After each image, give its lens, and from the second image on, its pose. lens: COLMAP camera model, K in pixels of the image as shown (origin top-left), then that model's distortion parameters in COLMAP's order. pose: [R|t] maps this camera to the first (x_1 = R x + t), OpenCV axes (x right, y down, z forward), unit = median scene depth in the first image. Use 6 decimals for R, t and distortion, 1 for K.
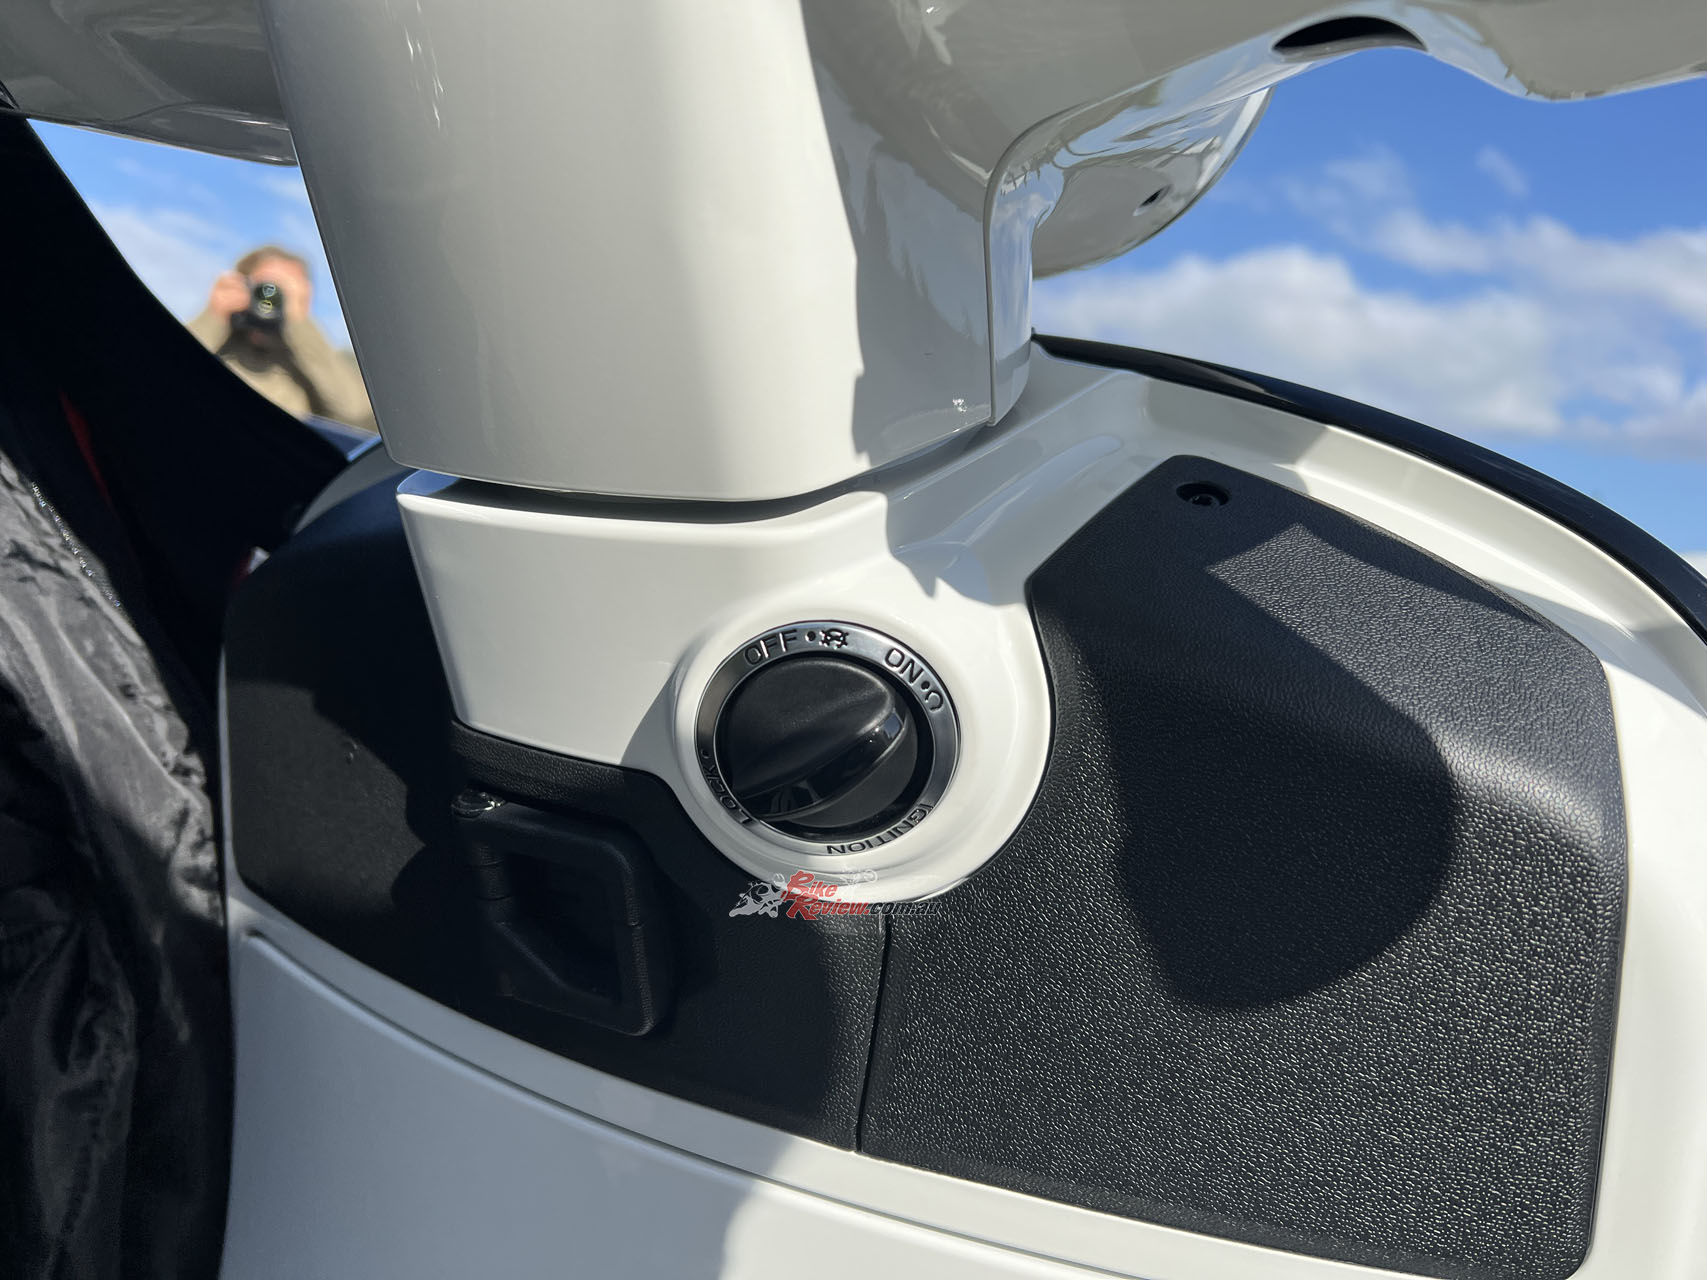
lens RADIAL K [[1305.8, 0, 808.5], [0, 1305.8, 642.7], [0, 0, 1]] dist [0.061702, -0.074122]
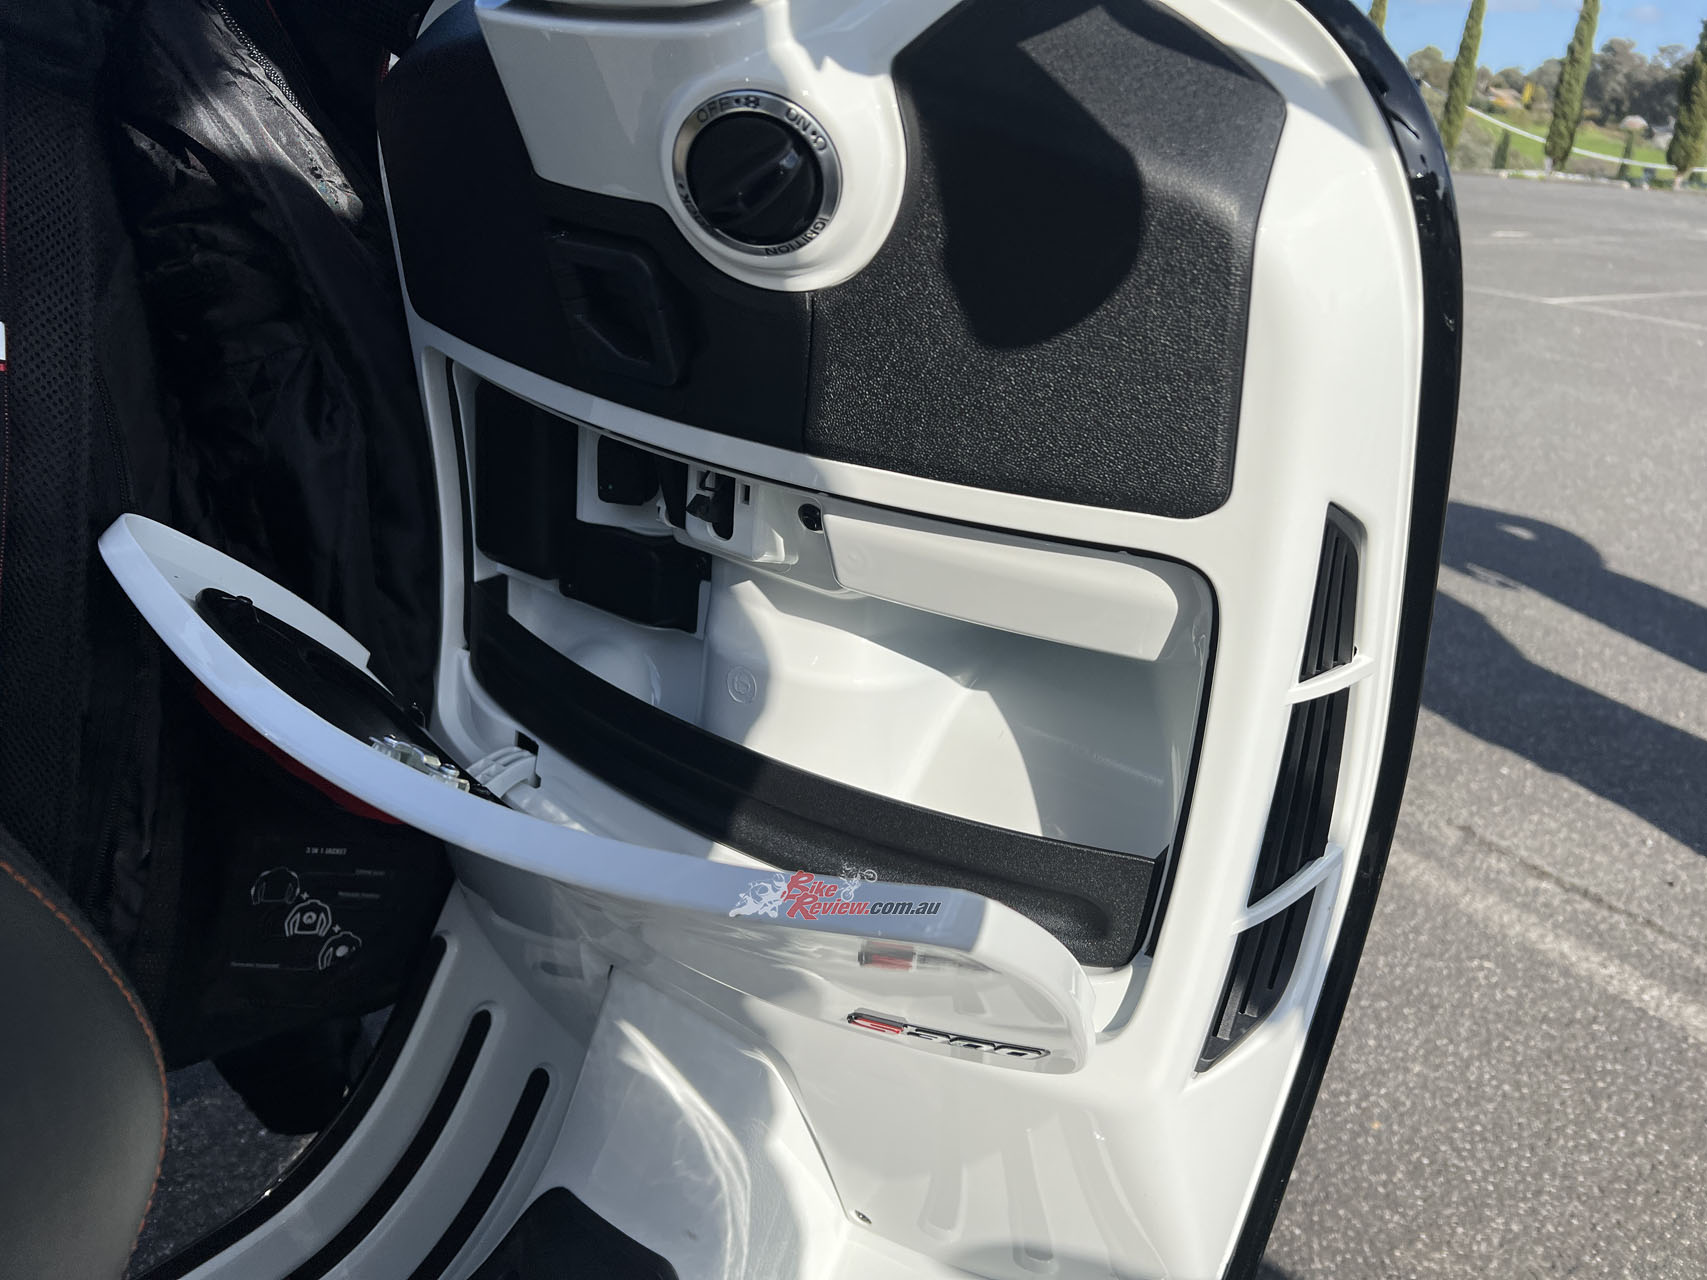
lens RADIAL K [[1305.8, 0, 808.5], [0, 1305.8, 642.7], [0, 0, 1]] dist [0.061702, -0.074122]
pose [[0.993020, 0.015705, -0.116898, 0.252590], [0.026309, 0.936631, 0.349327, 0.048573], [0.114977, -0.349964, 0.929680, -0.612731]]
